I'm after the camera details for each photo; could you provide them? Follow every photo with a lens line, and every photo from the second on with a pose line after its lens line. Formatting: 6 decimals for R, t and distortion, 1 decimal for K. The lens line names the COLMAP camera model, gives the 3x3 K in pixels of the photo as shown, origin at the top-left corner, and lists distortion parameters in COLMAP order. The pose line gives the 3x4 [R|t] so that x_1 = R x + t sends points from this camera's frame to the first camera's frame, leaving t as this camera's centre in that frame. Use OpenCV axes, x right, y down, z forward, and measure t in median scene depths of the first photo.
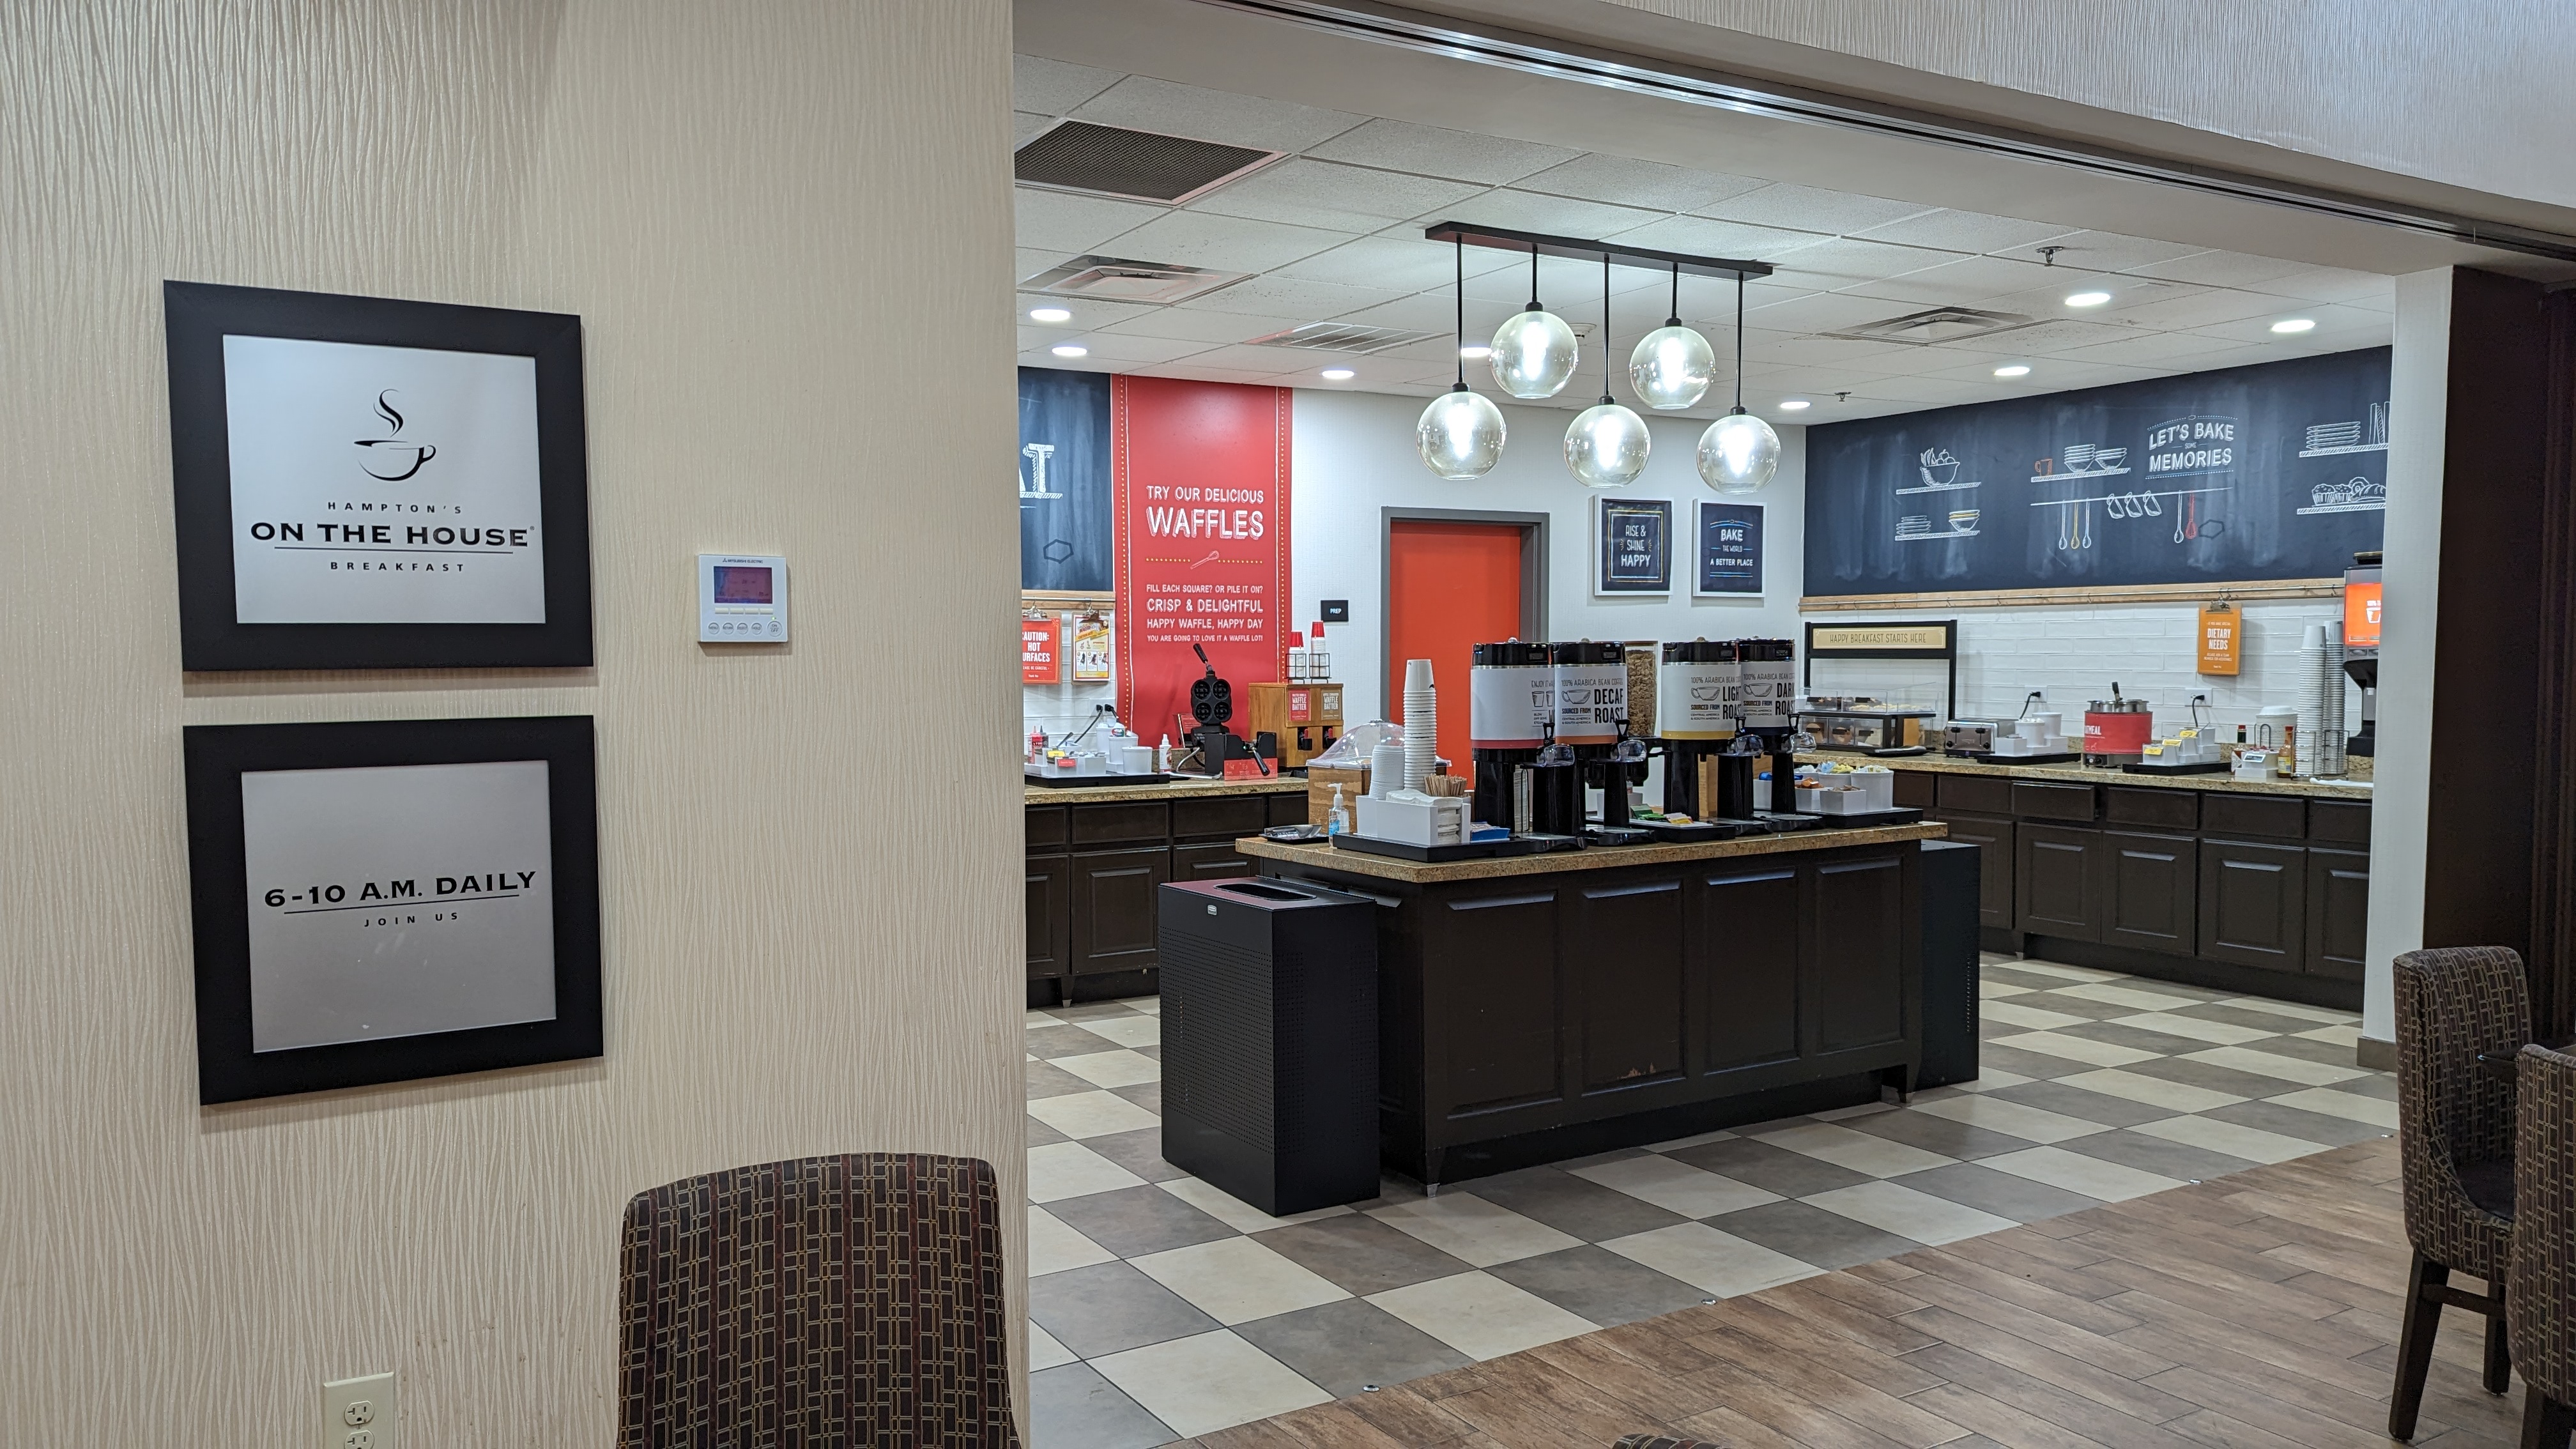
lens RADIAL K [[1825.1, 0, 1269.8], [0, 1825.1, 745.1], [0, 0, 1]] dist [0.061139, -0.055447]
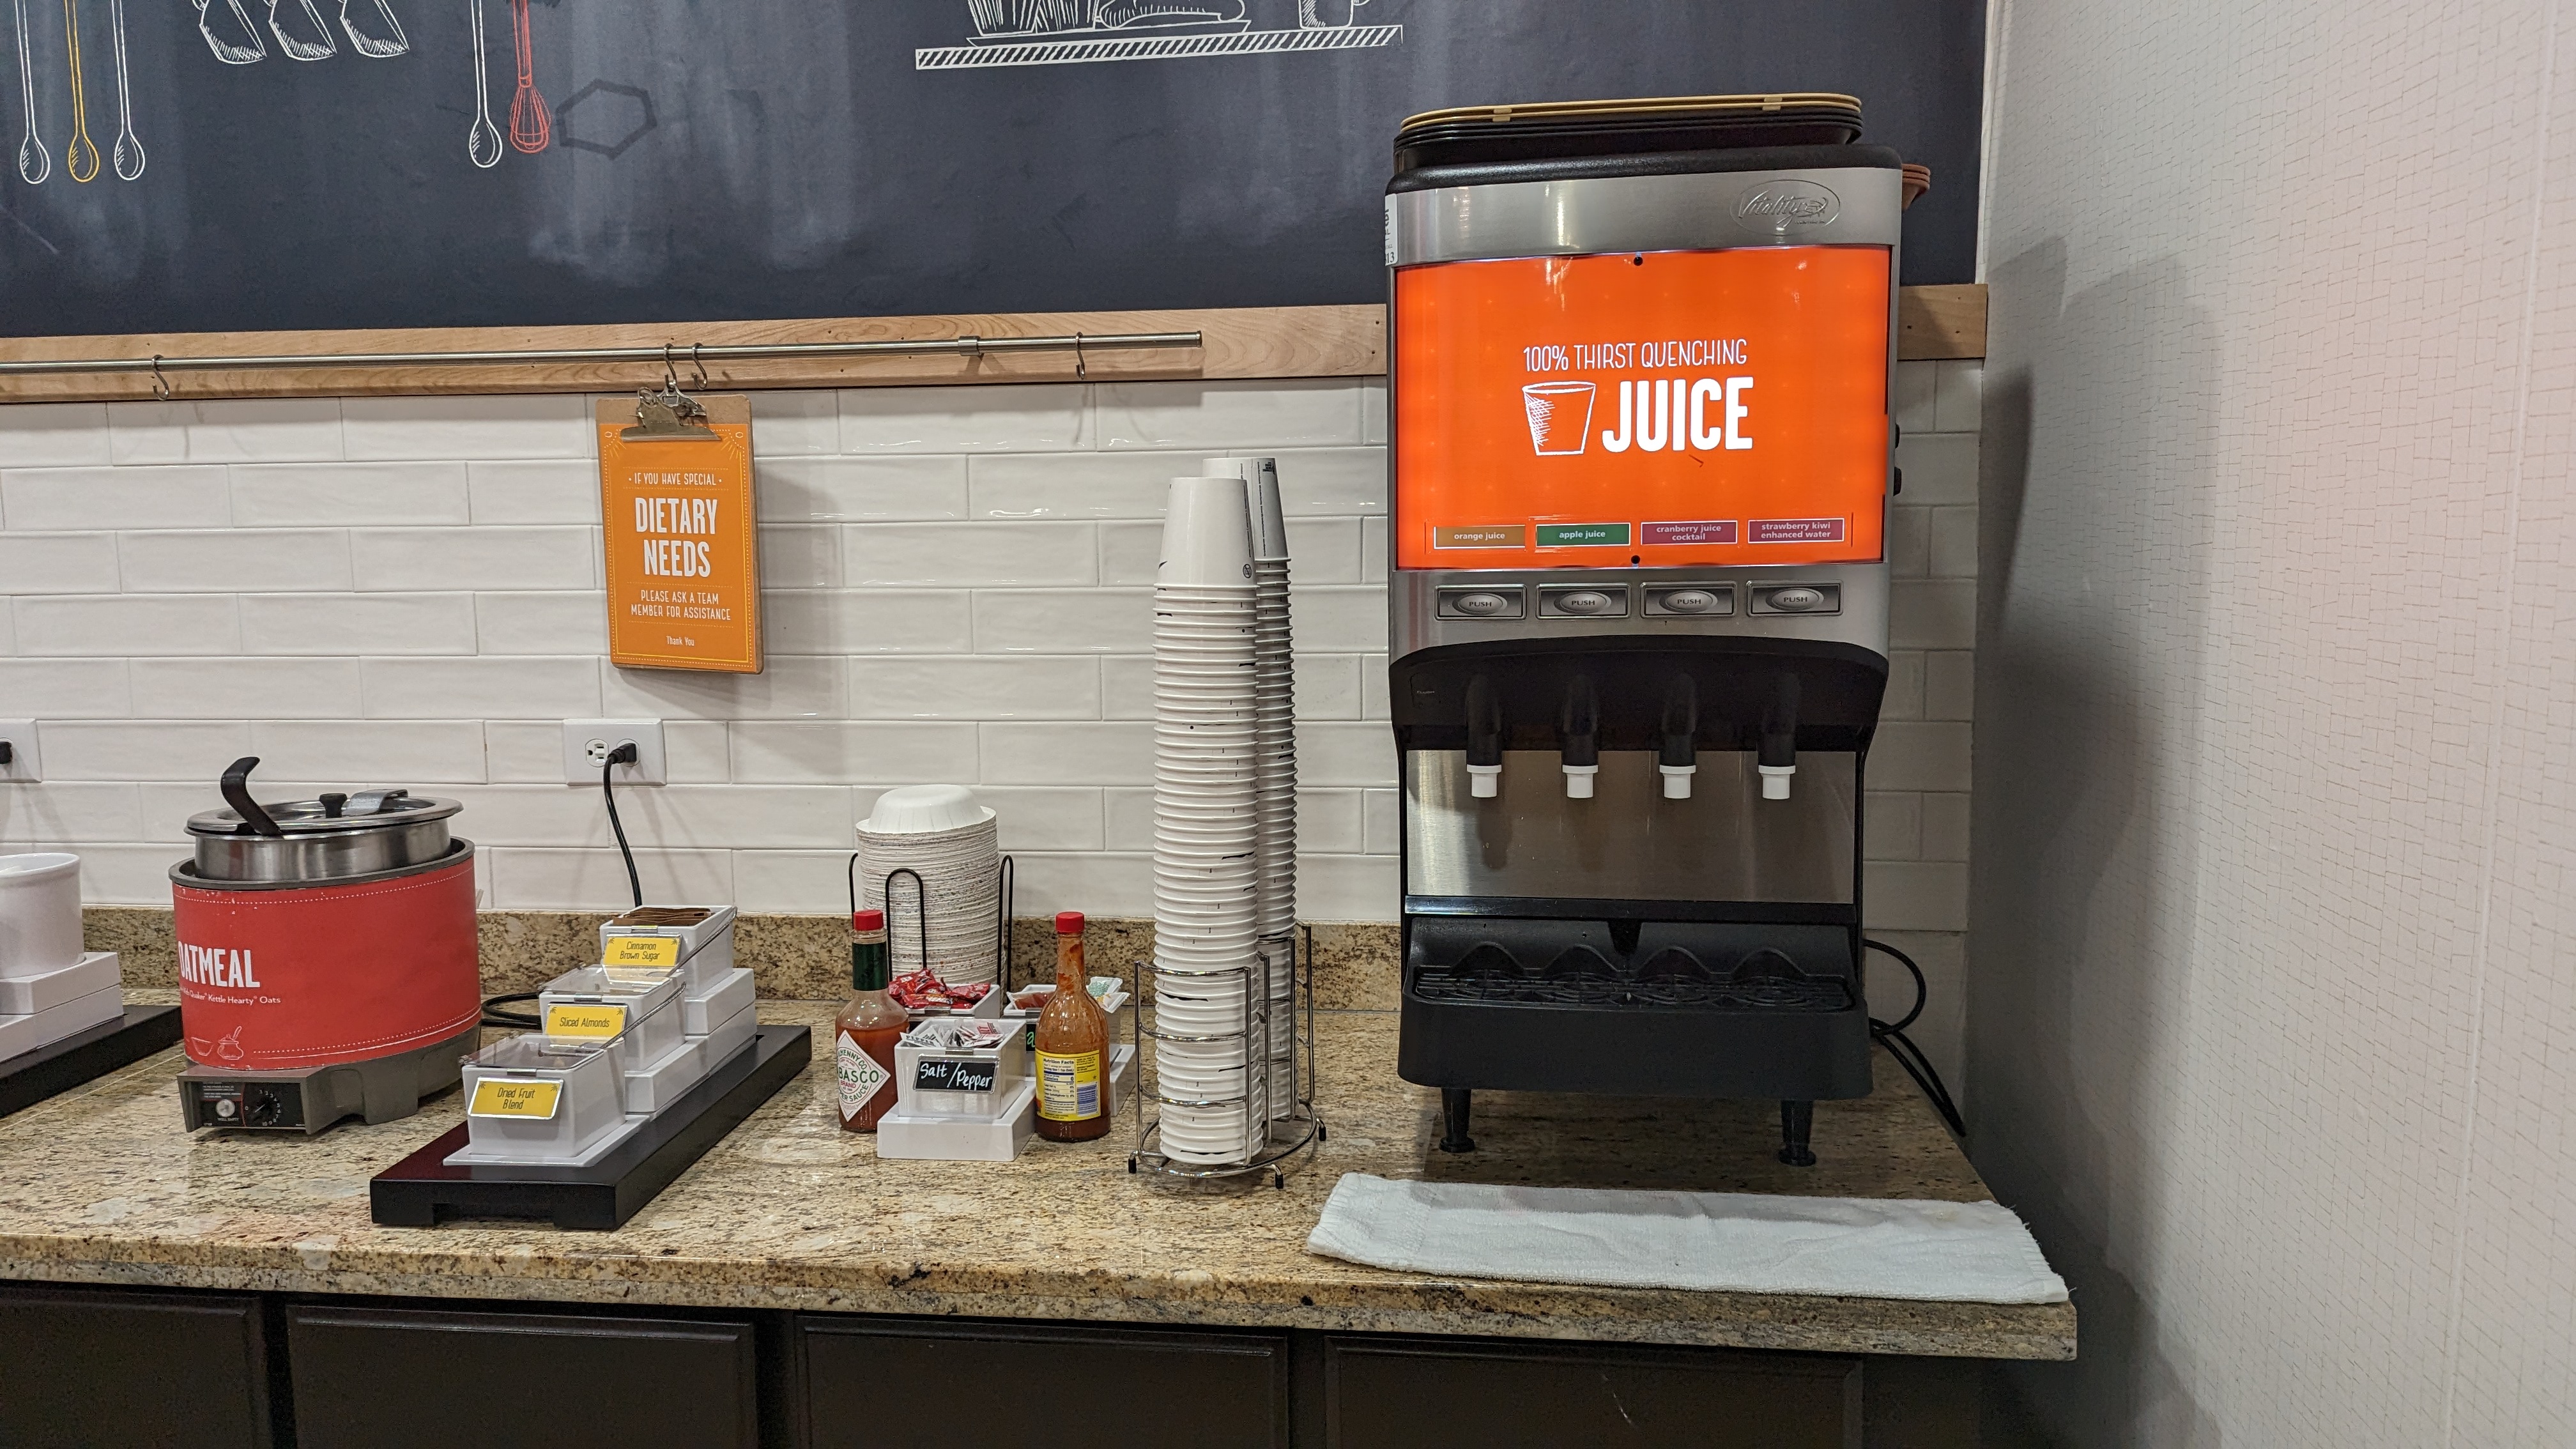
lens RADIAL K [[1825.1, 0, 1241.6], [0, 1825.1, 744.5], [0, 0, 1]] dist [0.061139, -0.055447]
pose [[0.625710, -0.098698, 0.773787, 0.360149], [0.051851, 0.995032, 0.084989, -0.046430], [-0.778331, -0.013057, 0.627718, 0.777072]]
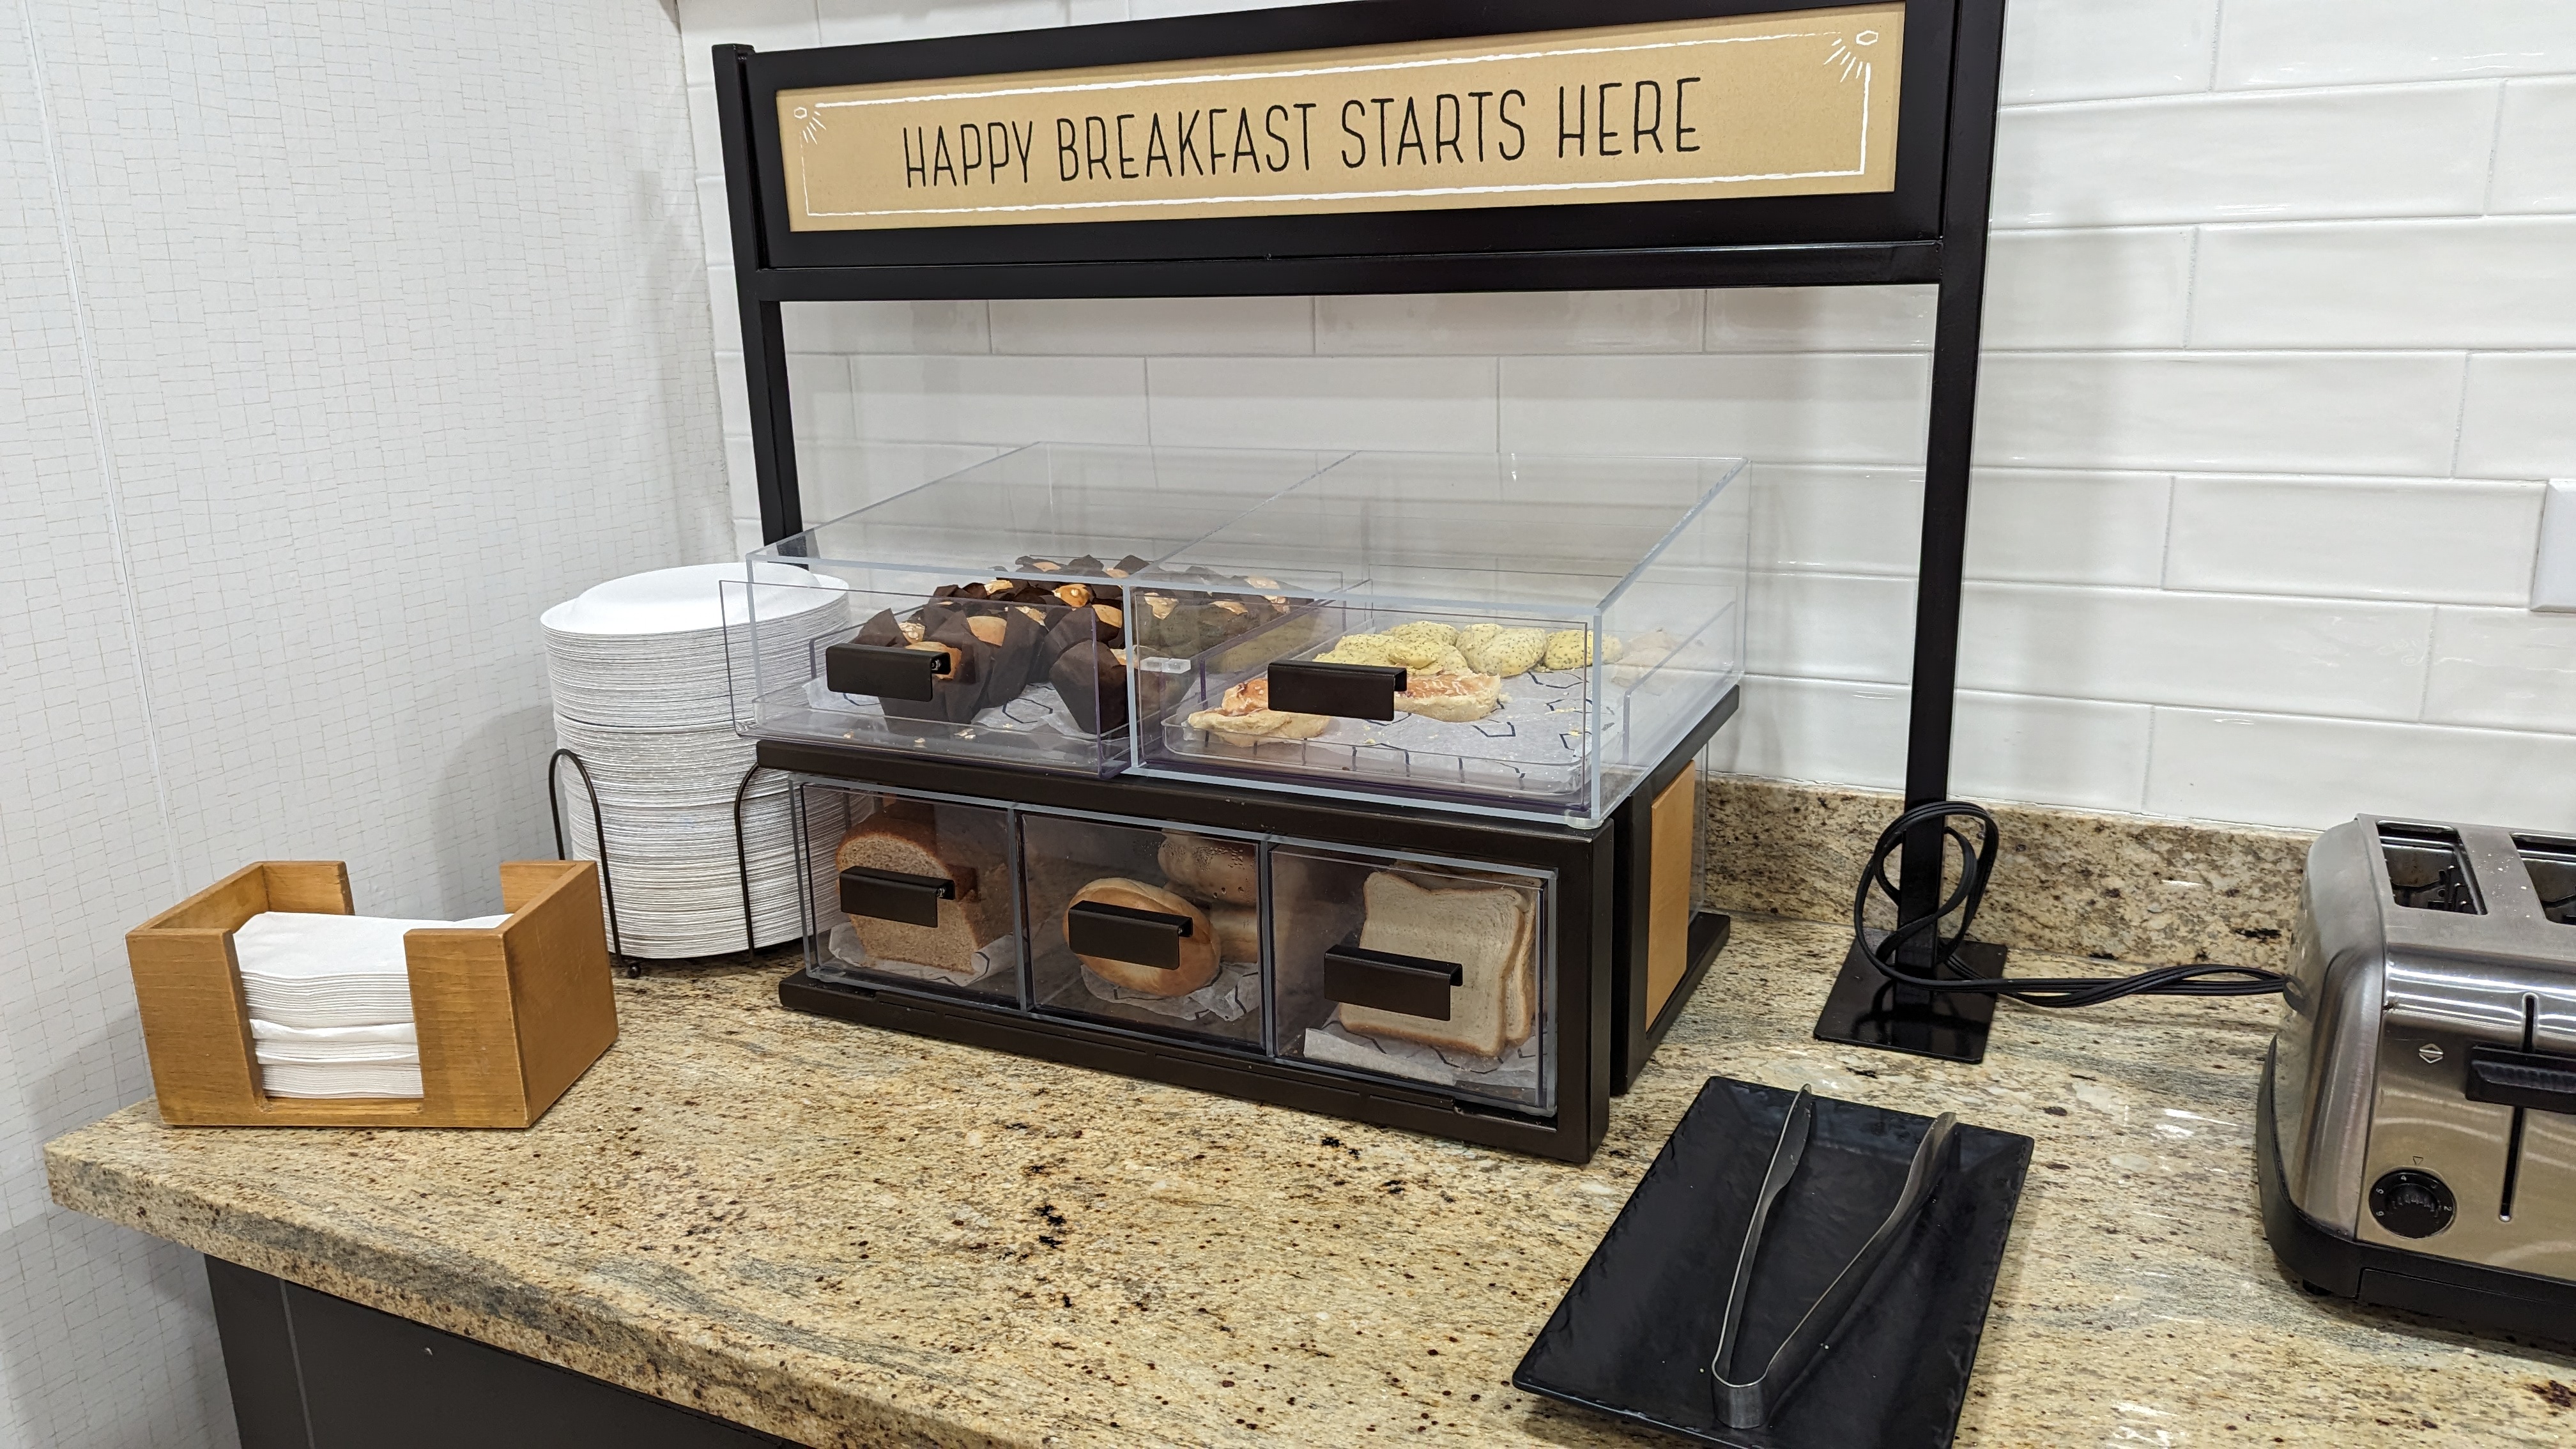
lens RADIAL K [[1825.1, 0, 1282.8], [0, 1825.1, 731.5], [0, 0, 1]] dist [0.061139, -0.055447]
pose [[0.830974, -0.163227, 0.531827, 0.301082], [0.053369, 0.974968, 0.215847, -0.053149], [-0.553746, -0.150980, 0.818884, 1.054885]]
